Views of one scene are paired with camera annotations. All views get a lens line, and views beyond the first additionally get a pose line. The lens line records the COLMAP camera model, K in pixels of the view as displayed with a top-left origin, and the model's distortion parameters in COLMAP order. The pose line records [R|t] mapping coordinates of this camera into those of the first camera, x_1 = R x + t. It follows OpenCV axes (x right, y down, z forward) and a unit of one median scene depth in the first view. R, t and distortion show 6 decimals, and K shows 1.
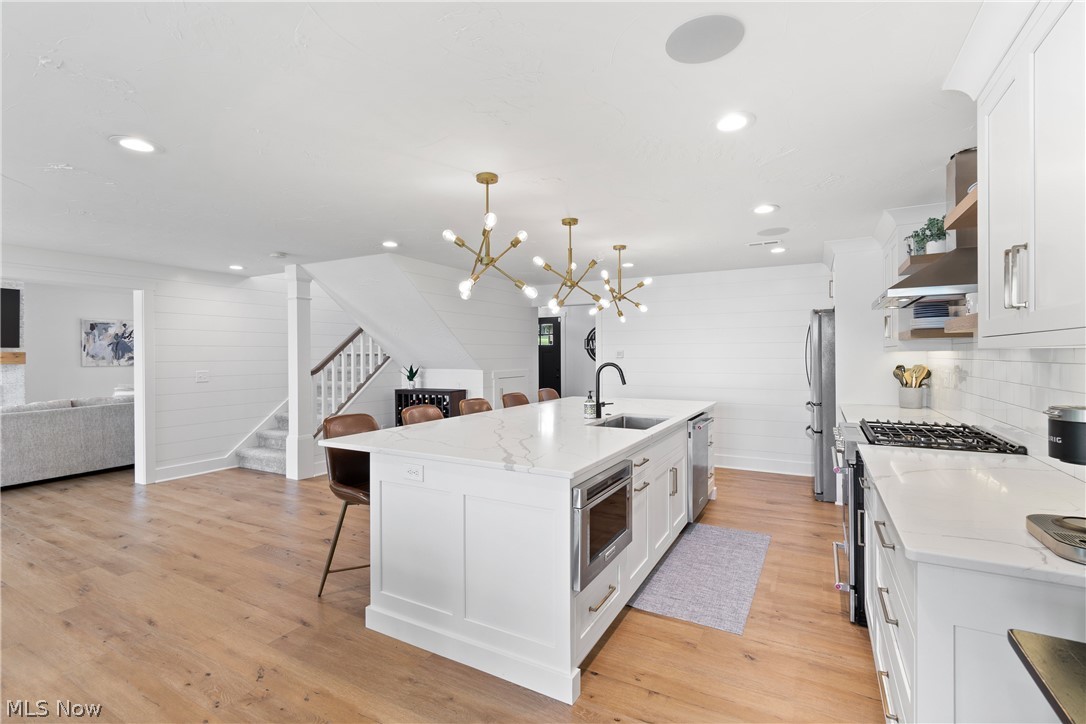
lens RADIAL K [[485.6, 0, 552.6], [0, 485.6, 365.0], [0, 0, 1]] dist [0.002737, -0.001600]
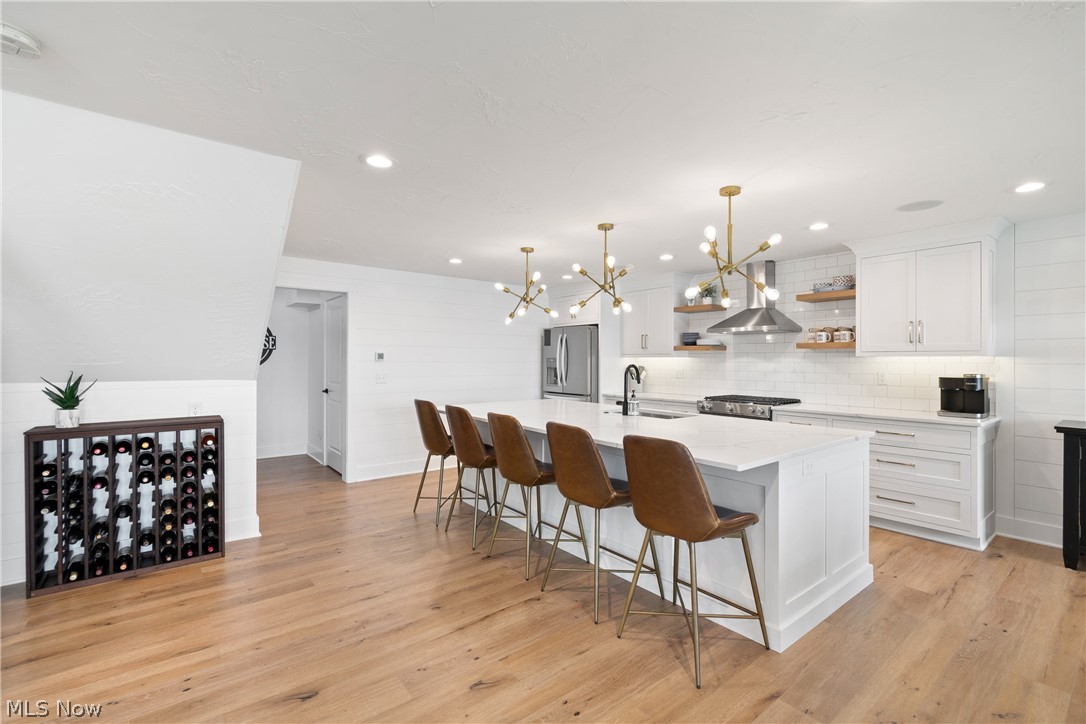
lens RADIAL K [[485.6, 0, 549.3], [0, 485.6, 370.4], [0, 0, 1]] dist [0.002737, -0.001600]
pose [[0.390923, -0.015250, 0.920297, -0.583522], [0.012277, 0.999860, 0.011354, -0.004380], [-0.920341, 0.006860, 0.391056, 0.435774]]
